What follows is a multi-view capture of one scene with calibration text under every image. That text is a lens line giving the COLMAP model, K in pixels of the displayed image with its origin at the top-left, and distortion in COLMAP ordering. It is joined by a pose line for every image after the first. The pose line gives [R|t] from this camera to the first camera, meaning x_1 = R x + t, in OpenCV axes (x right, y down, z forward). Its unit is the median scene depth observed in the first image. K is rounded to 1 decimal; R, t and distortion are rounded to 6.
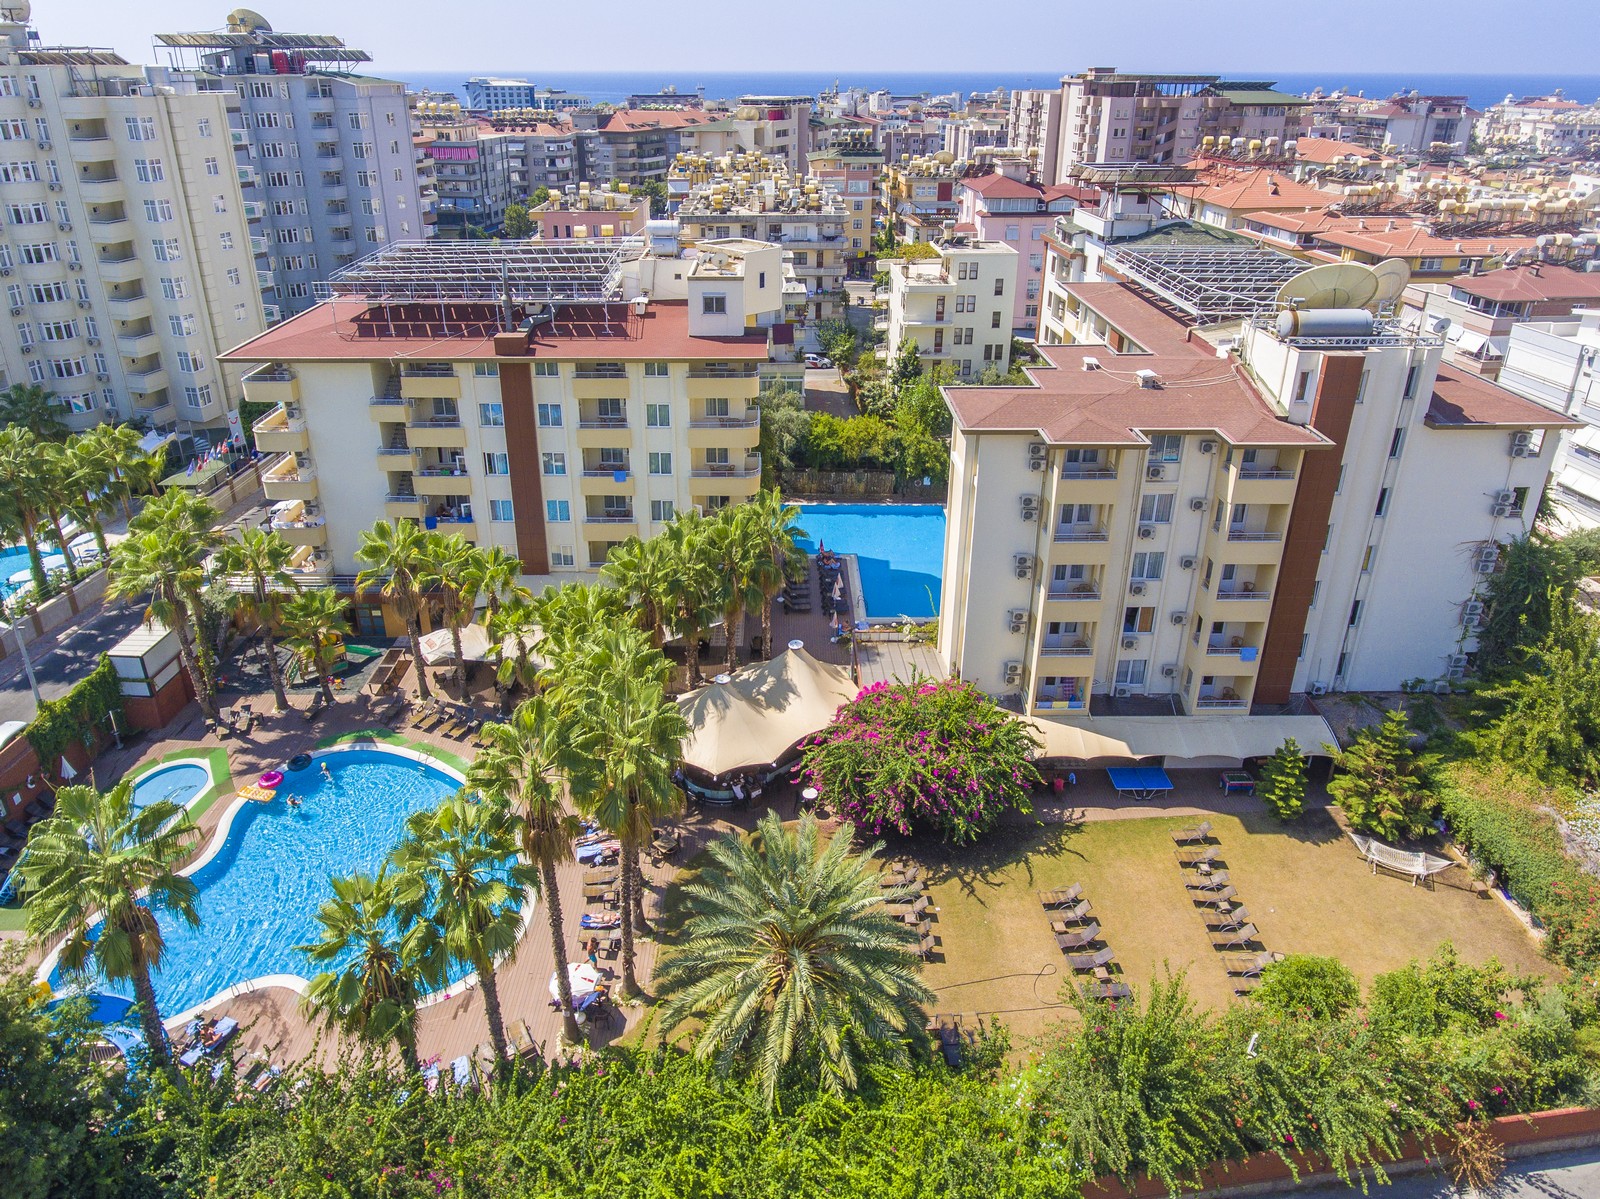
lens RADIAL K [[1288.9, 0, 775.7], [0, 1288.9, 637.2], [0, 0, 1]] dist [0.009540, 0.005537]
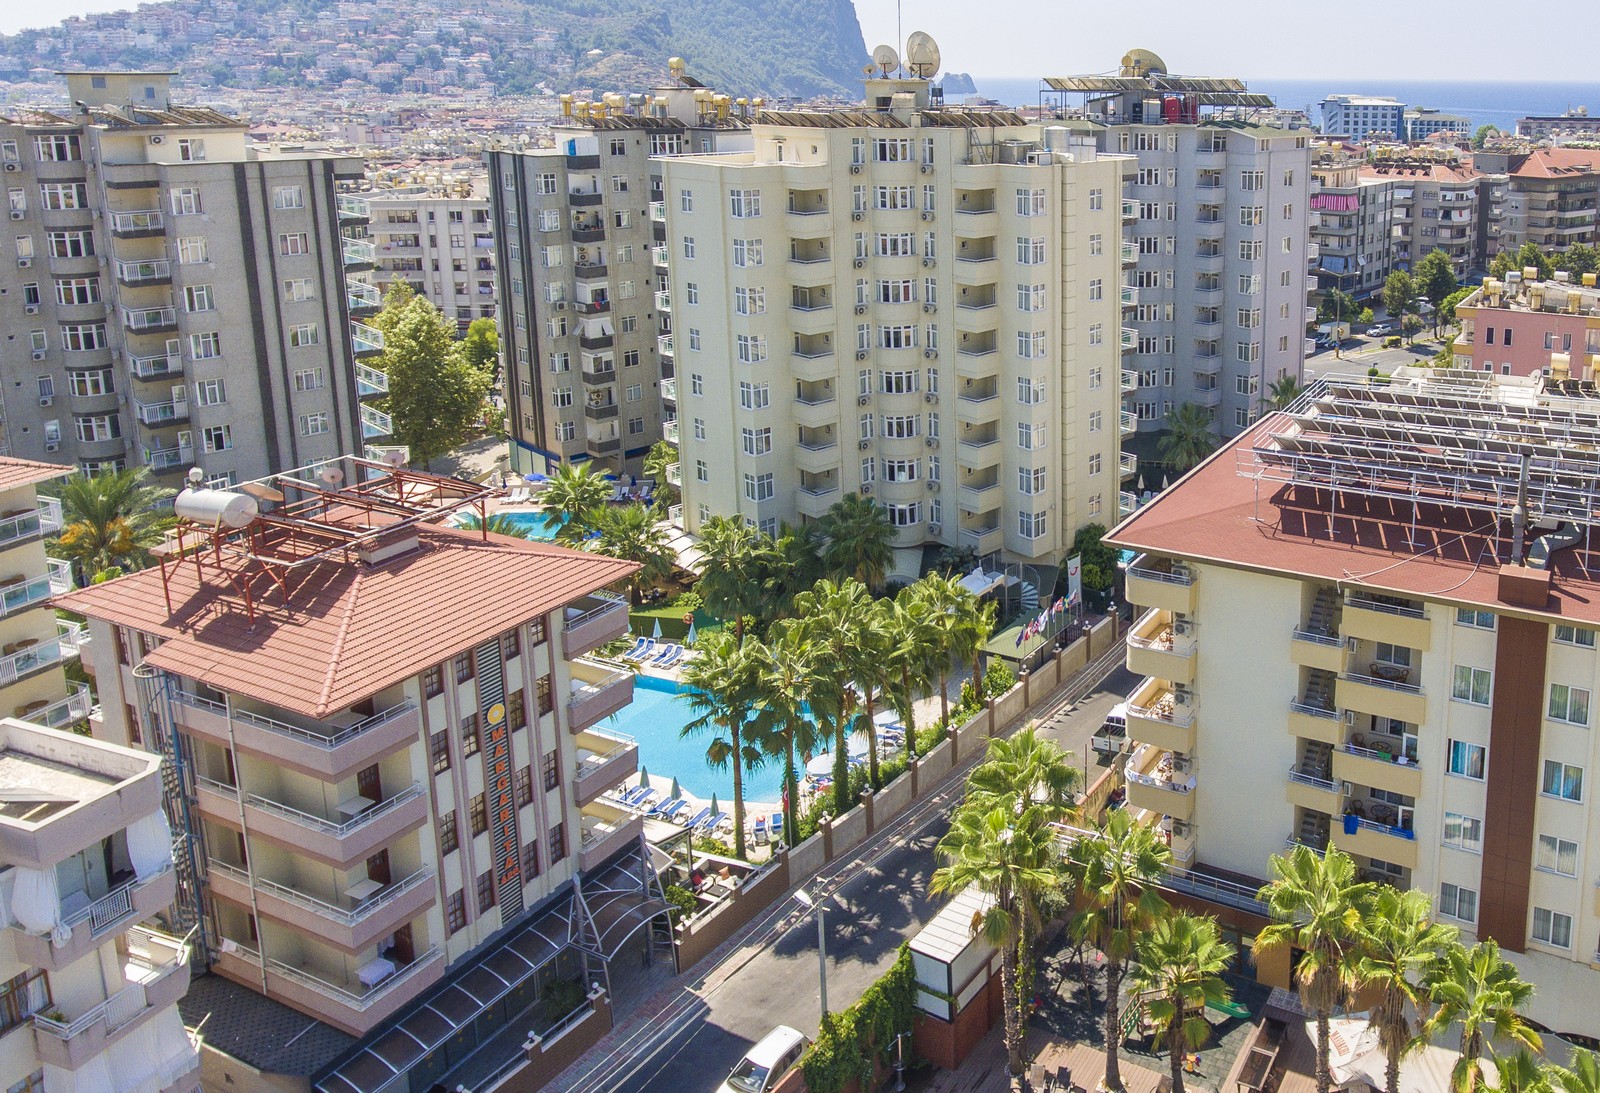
lens RADIAL K [[1477.5, 0, 800.3], [0, 1477.5, 546.1], [0, 0, 1]] dist [0.012913, 0.000000]
pose [[0.858466, 0.167351, -0.484799, -0.100902], [-0.219476, 0.974213, -0.052346, -0.080392], [0.463537, 0.151339, 0.873058, 0.096916]]
